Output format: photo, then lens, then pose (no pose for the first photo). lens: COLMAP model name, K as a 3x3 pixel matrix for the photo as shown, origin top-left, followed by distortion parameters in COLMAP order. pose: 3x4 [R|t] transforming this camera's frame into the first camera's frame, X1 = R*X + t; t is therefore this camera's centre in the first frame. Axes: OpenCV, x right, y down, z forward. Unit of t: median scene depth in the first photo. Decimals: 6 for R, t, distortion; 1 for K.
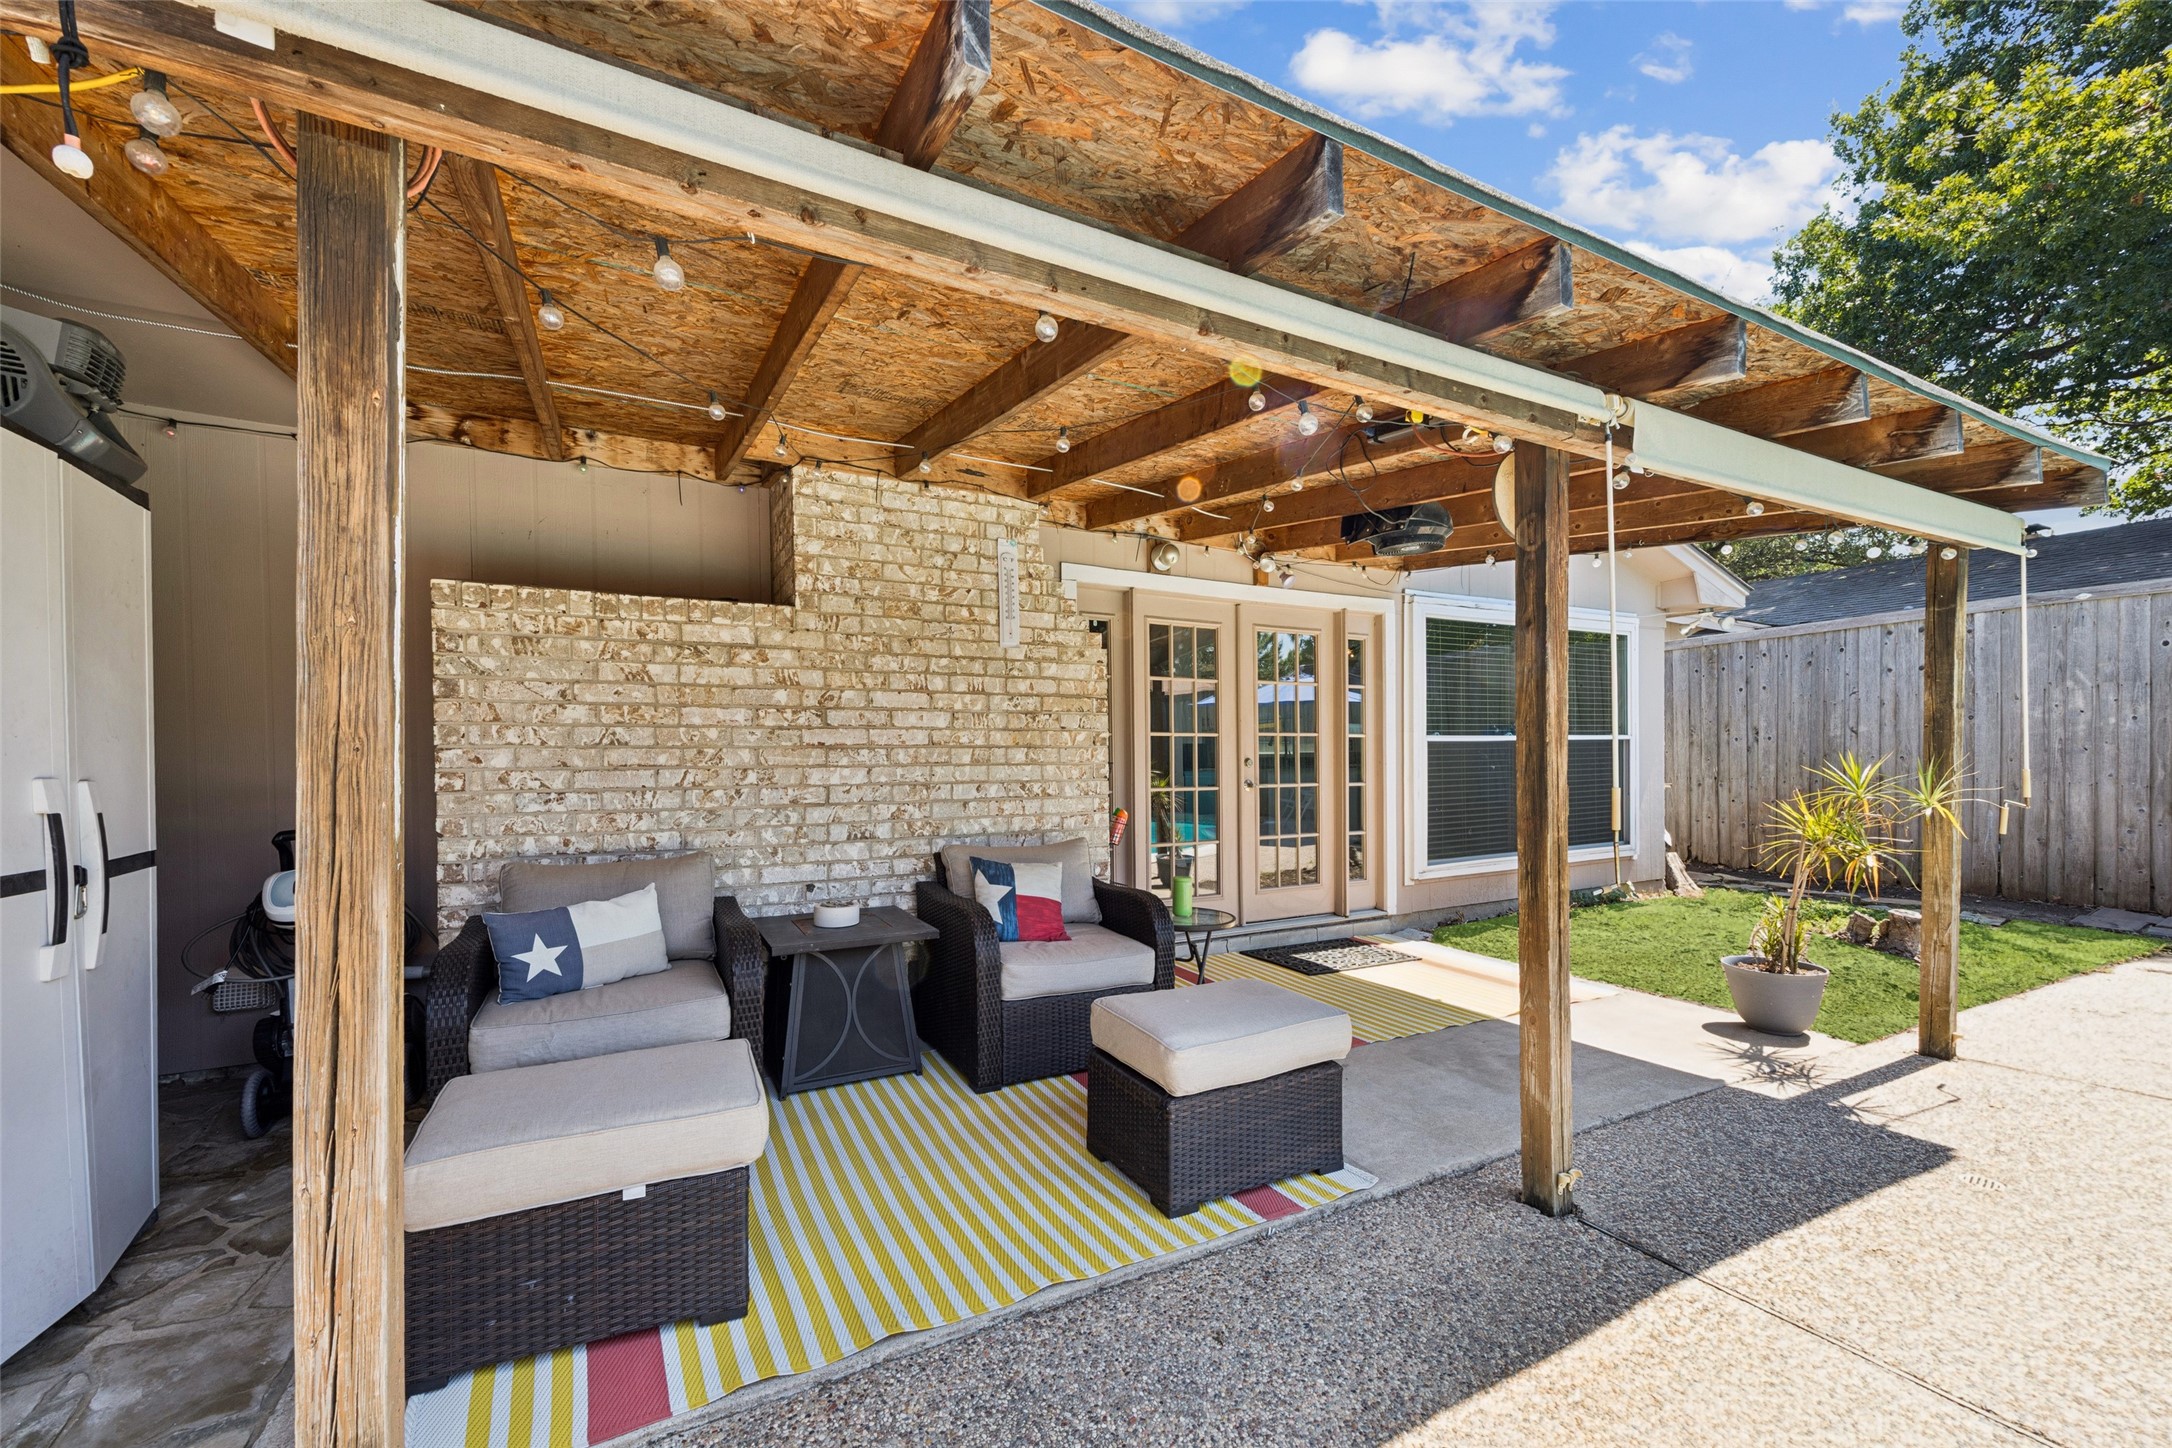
lens RADIAL K [[836.3, 0, 1072.0], [0, 836.3, 760.9], [0, 0, 1]] dist [-0.003252, 0.000425]
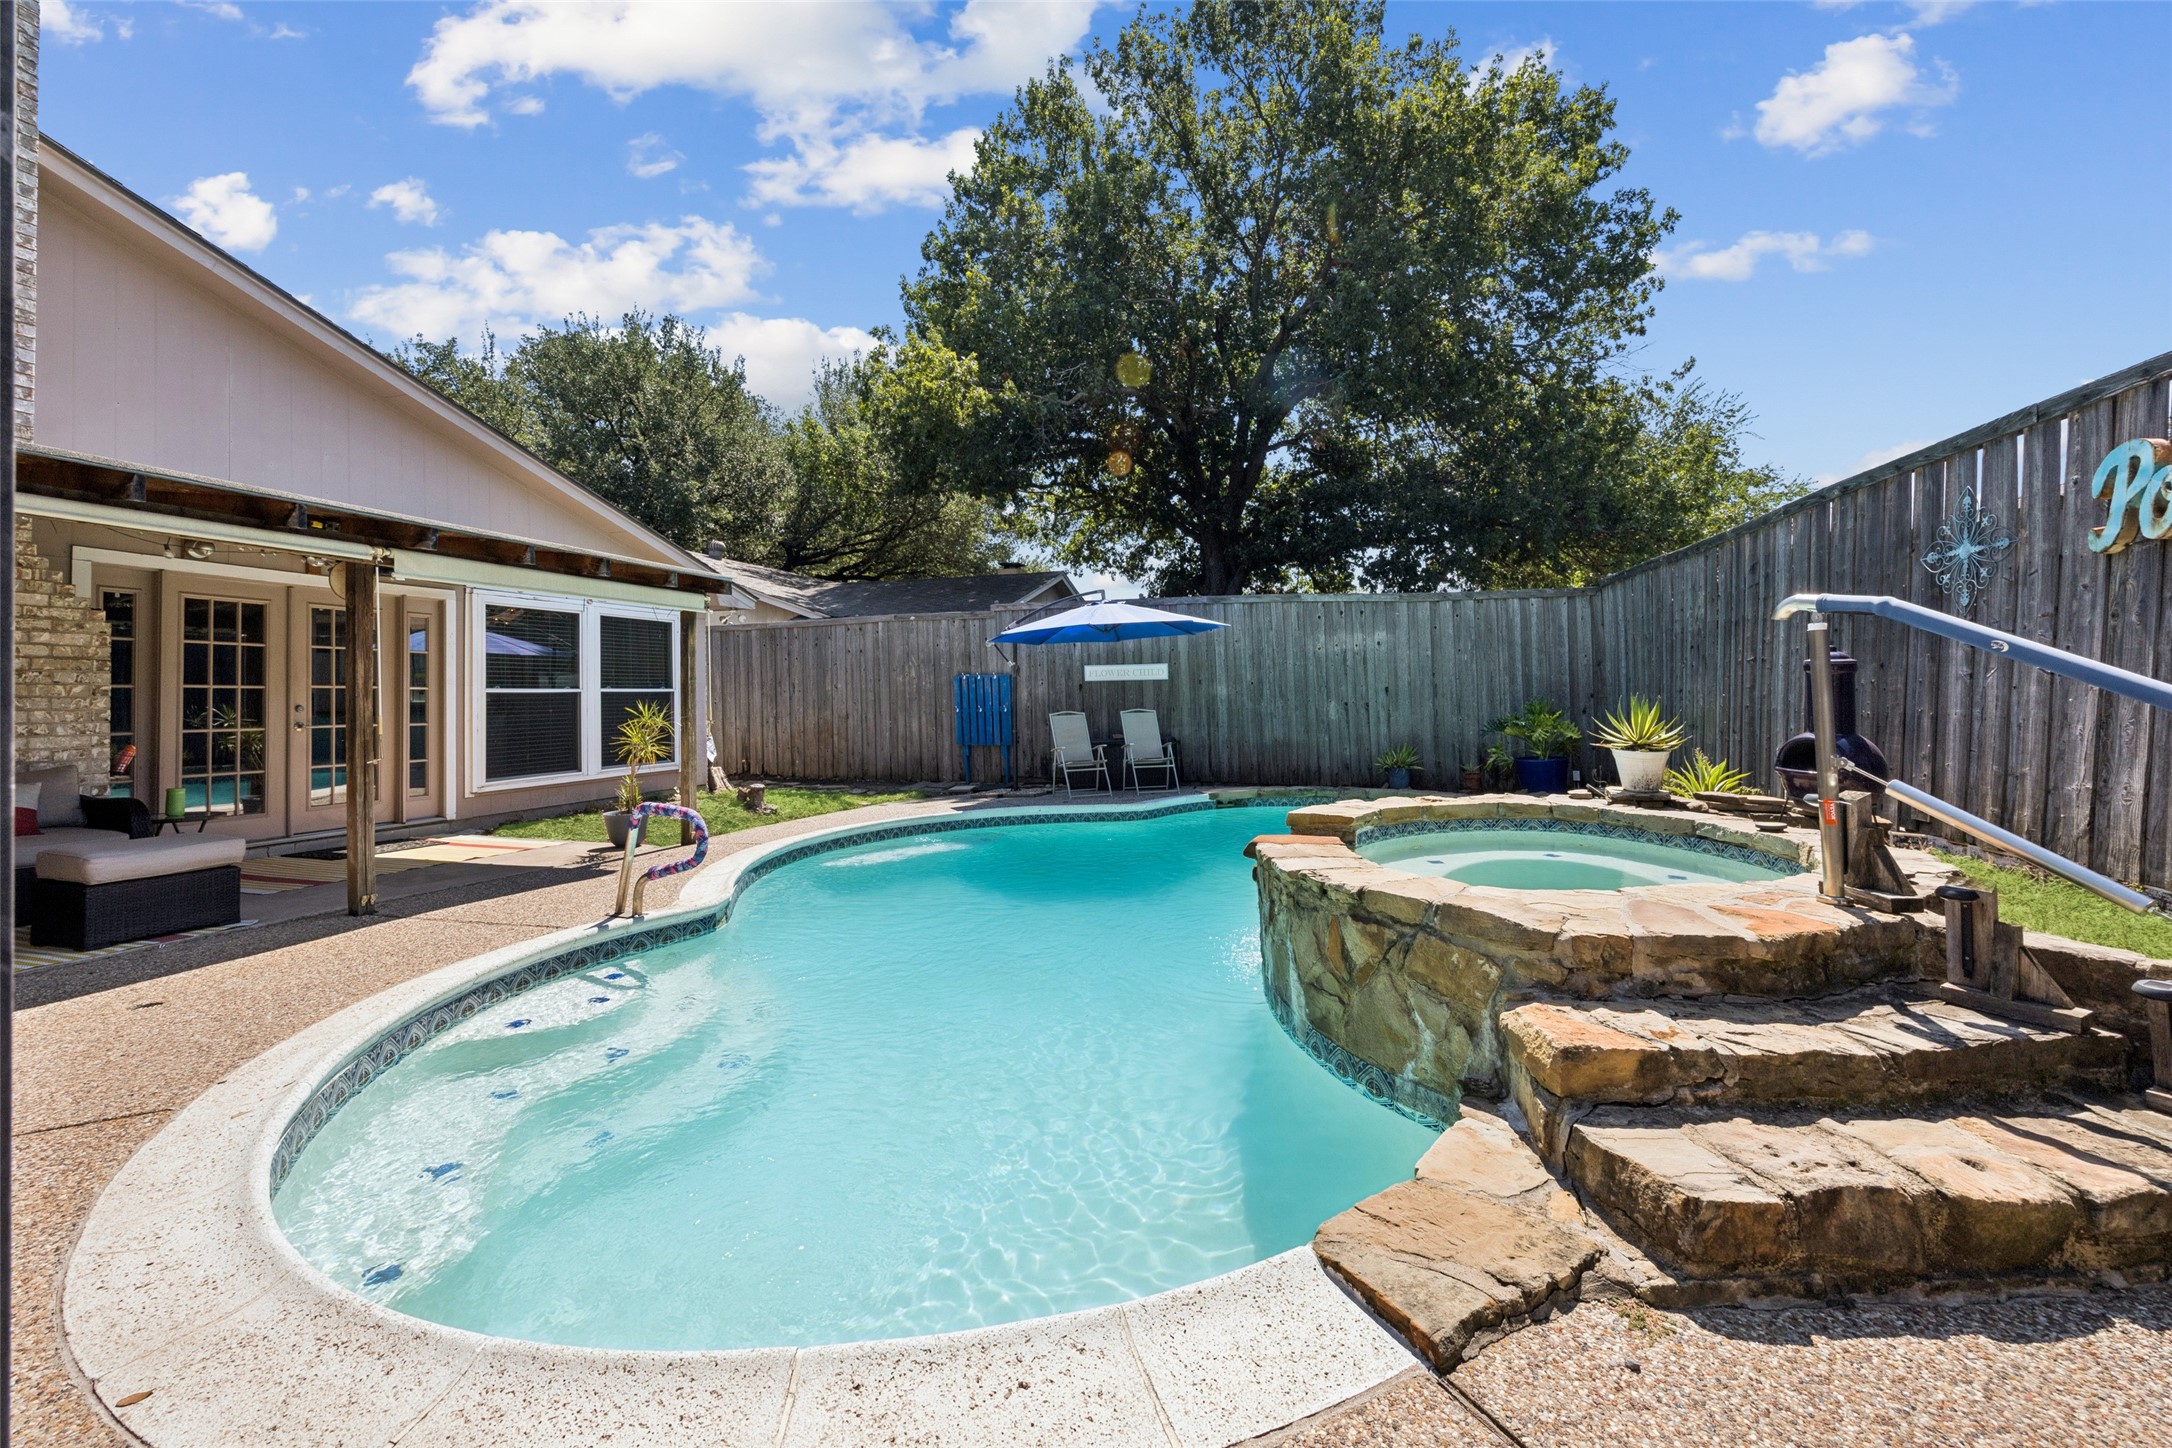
lens RADIAL K [[836.3, 0, 1061.0], [0, 836.3, 667.5], [0, 0, 1]] dist [-0.003252, 0.000425]
pose [[0.707797, 0.025135, 0.705969, 0.139752], [0.009888, 0.998916, -0.045478, 0.009147], [-0.706347, 0.039170, 0.706781, -0.788712]]
